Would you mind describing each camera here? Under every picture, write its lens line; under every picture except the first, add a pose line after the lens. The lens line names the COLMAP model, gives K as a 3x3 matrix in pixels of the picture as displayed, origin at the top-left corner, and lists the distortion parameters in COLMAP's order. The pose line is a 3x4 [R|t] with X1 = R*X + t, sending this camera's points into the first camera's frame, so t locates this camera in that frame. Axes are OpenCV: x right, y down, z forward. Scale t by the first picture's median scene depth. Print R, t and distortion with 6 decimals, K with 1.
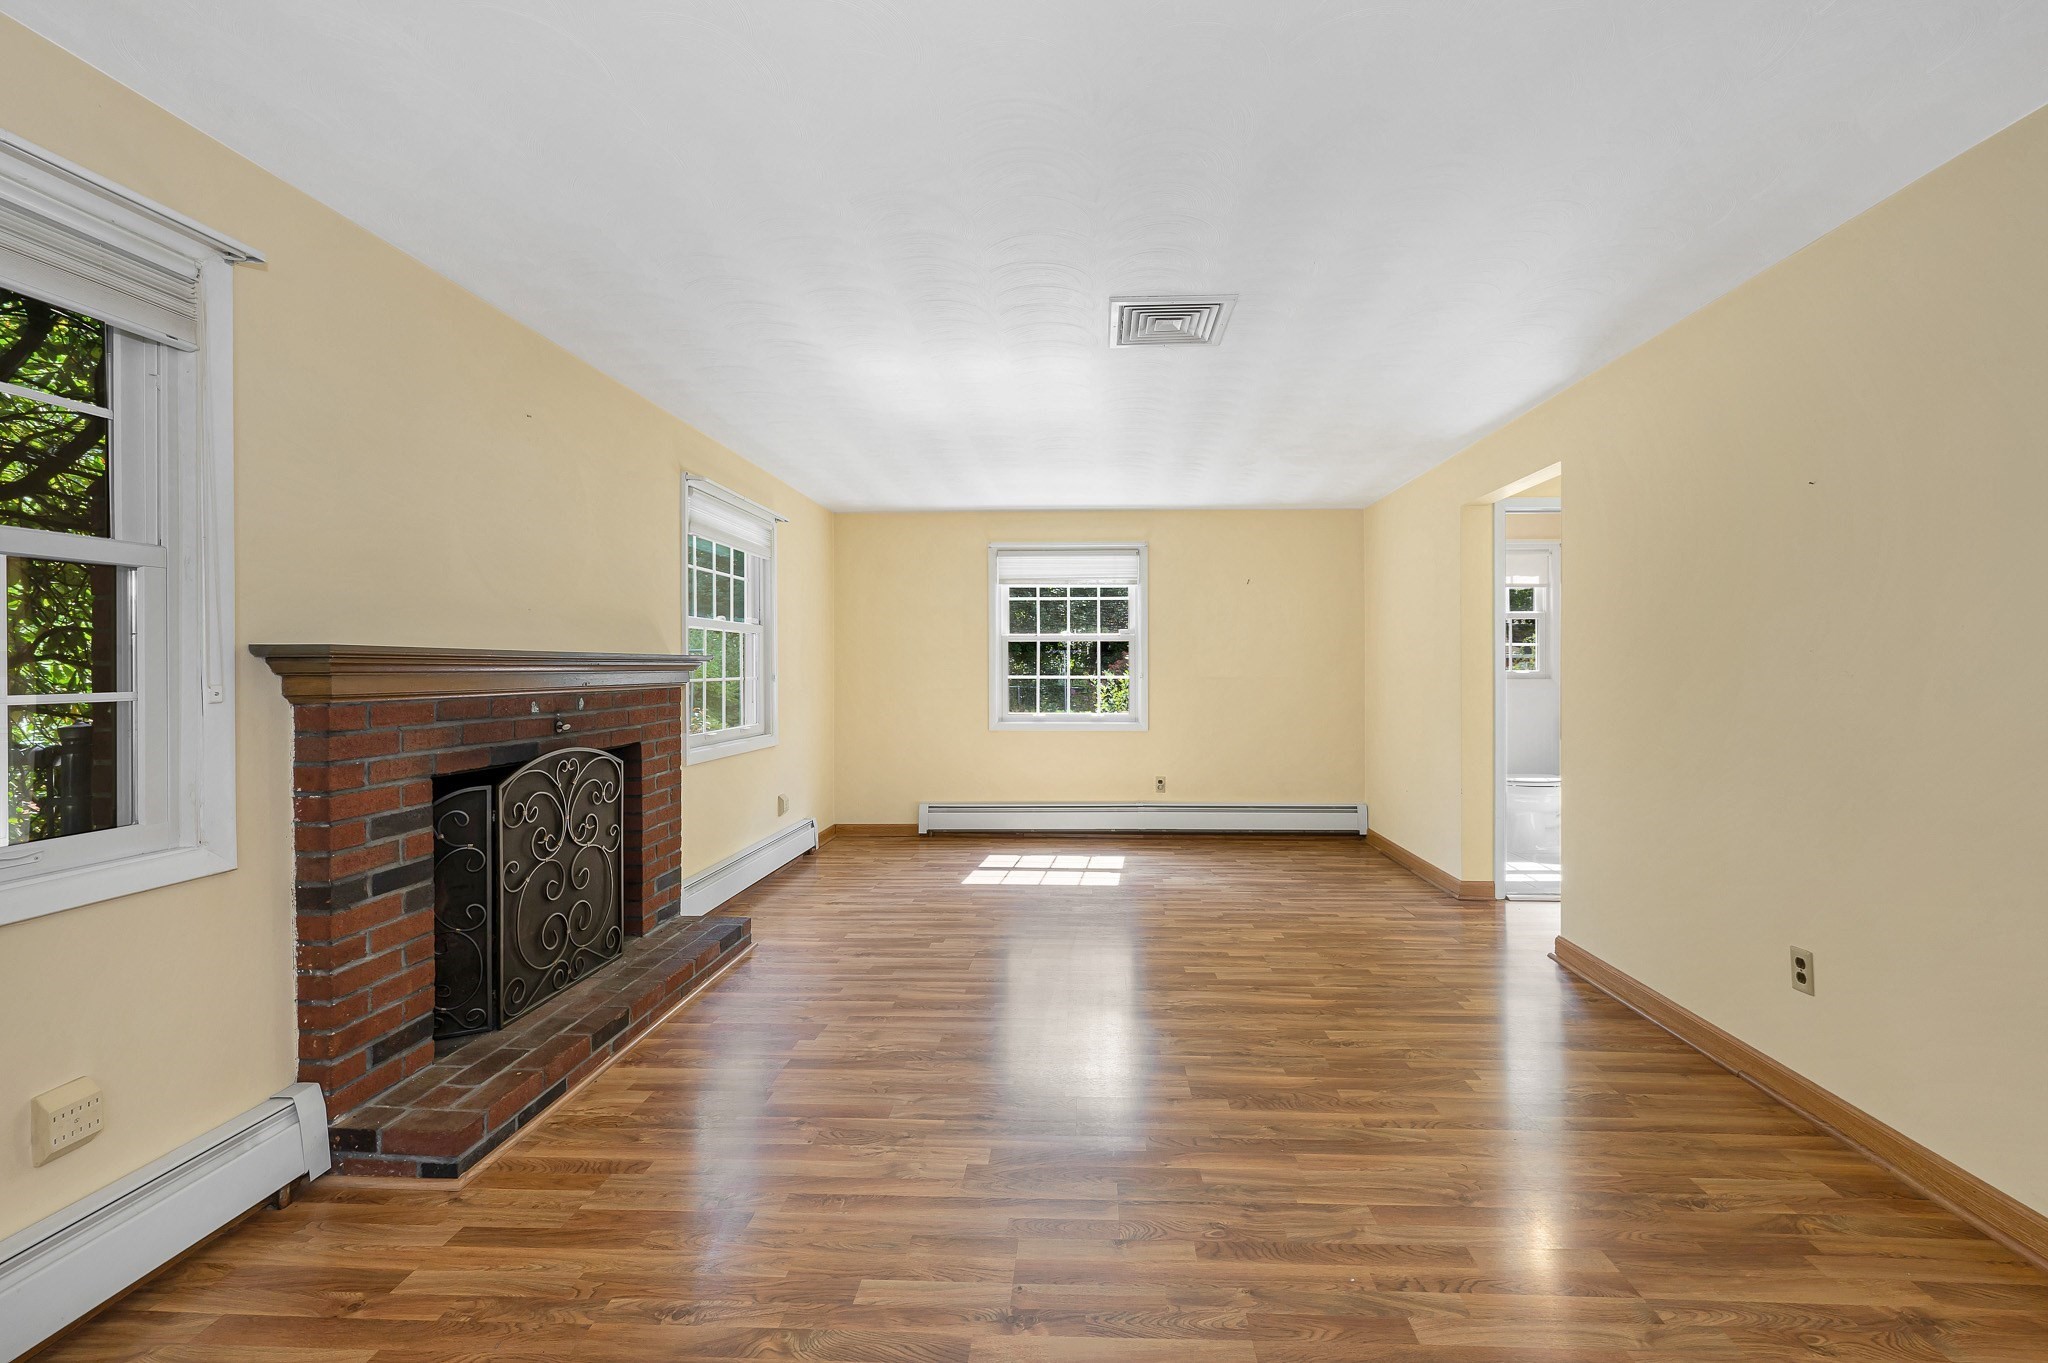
lens RADIAL K [[855.8, 0, 1014.6], [0, 855.8, 677.8], [0, 0, 1]] dist [-0.005835, 0.000866]
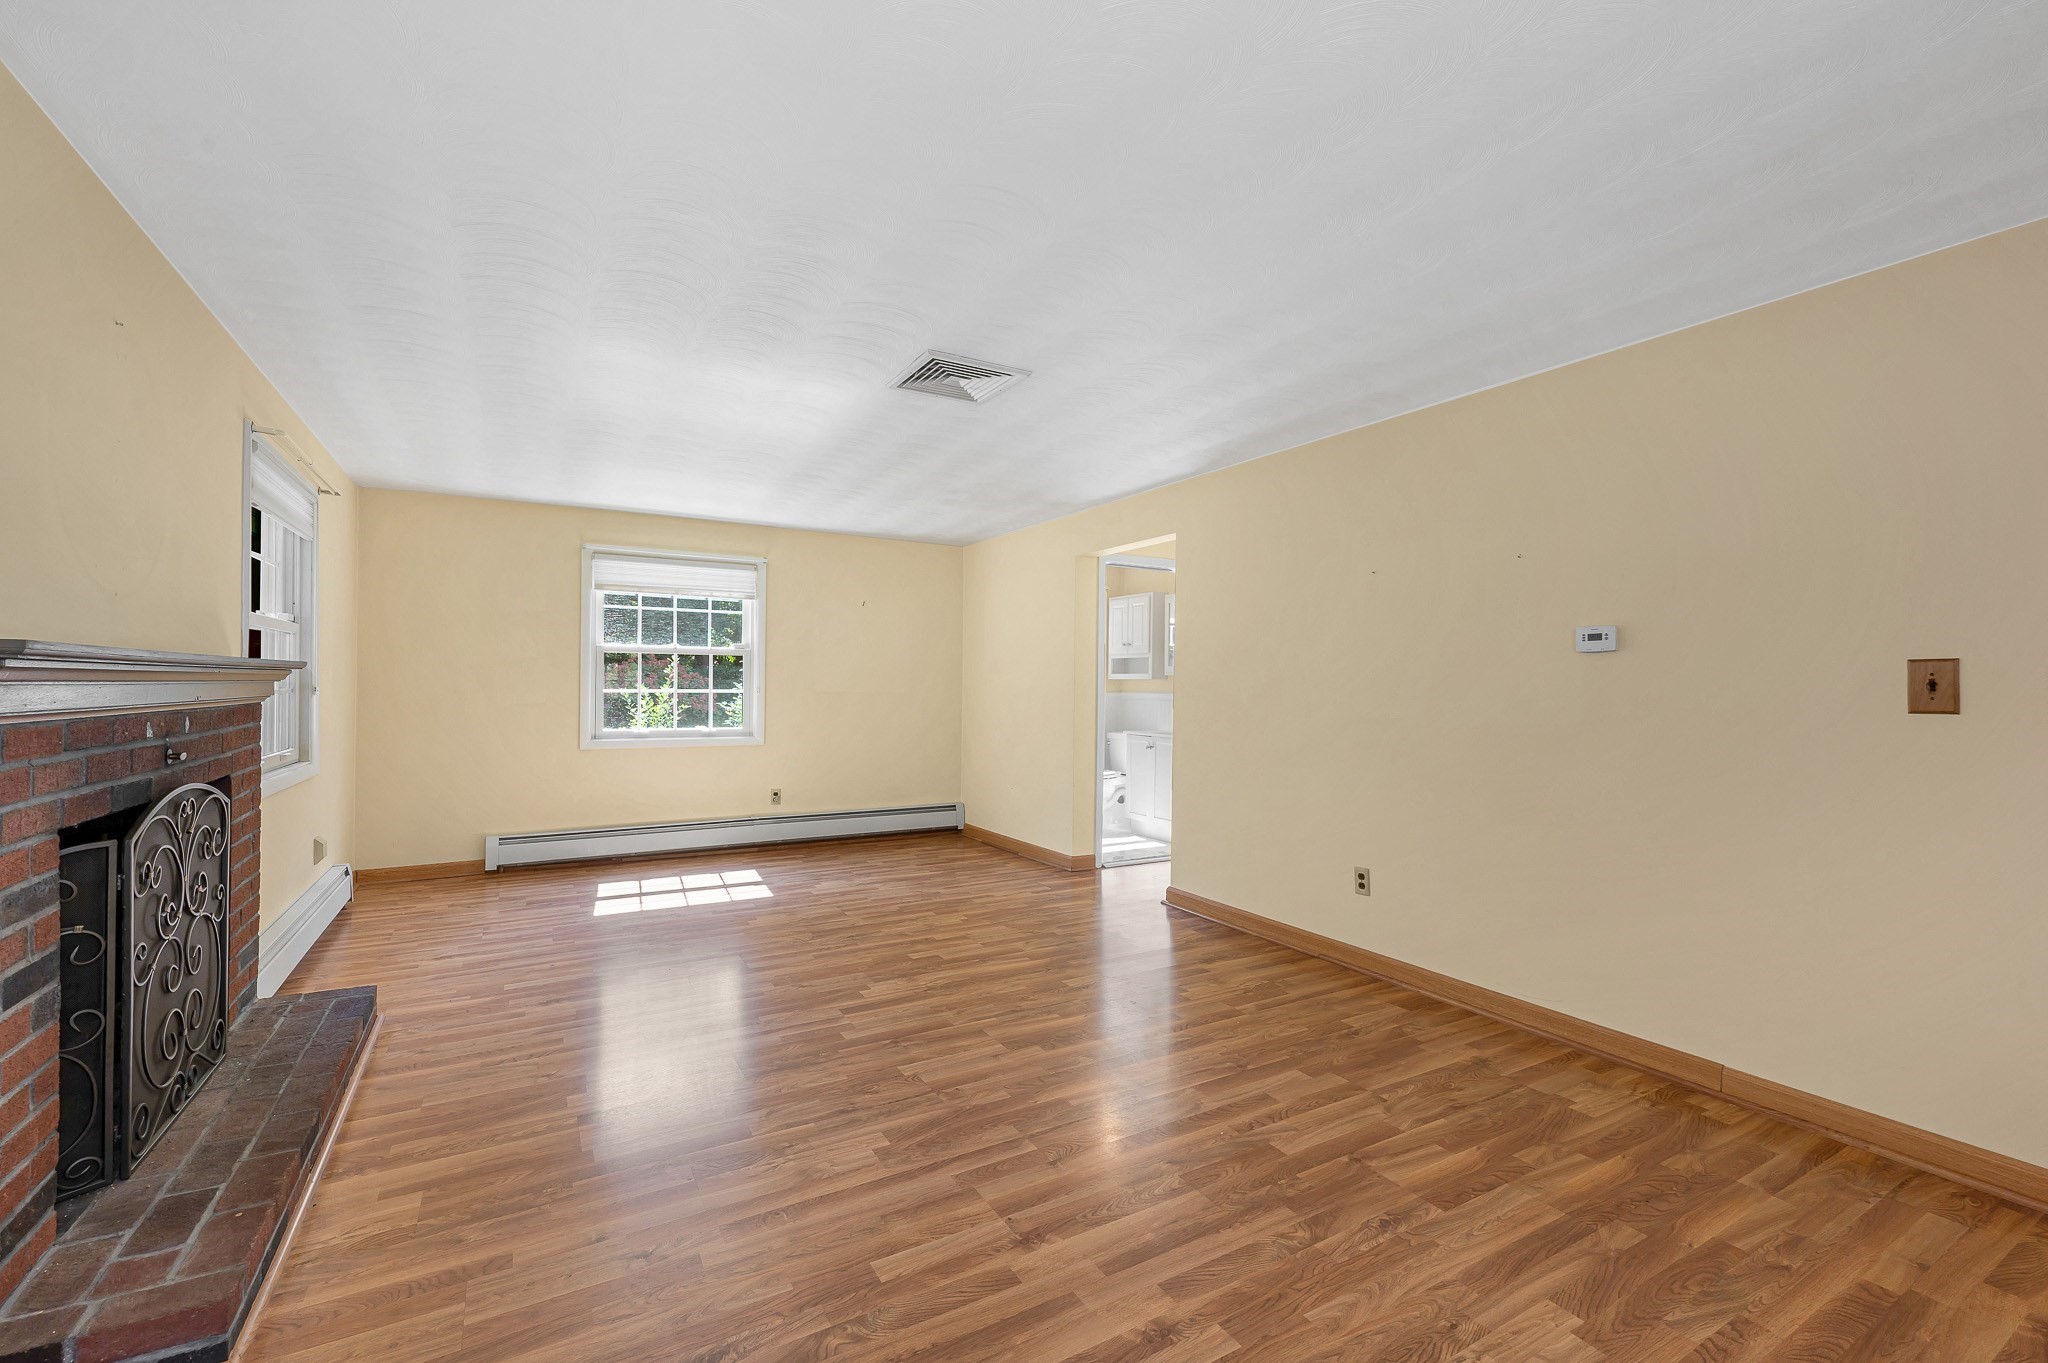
lens RADIAL K [[855.8, 0, 964.1], [0, 855.8, 693.2], [0, 0, 1]] dist [-0.005835, 0.000866]
pose [[0.855818, 0.003269, 0.517267, -0.329878], [-0.004276, 0.999991, 0.000754, -0.000383], [-0.517260, -0.002857, 0.855823, 0.020032]]
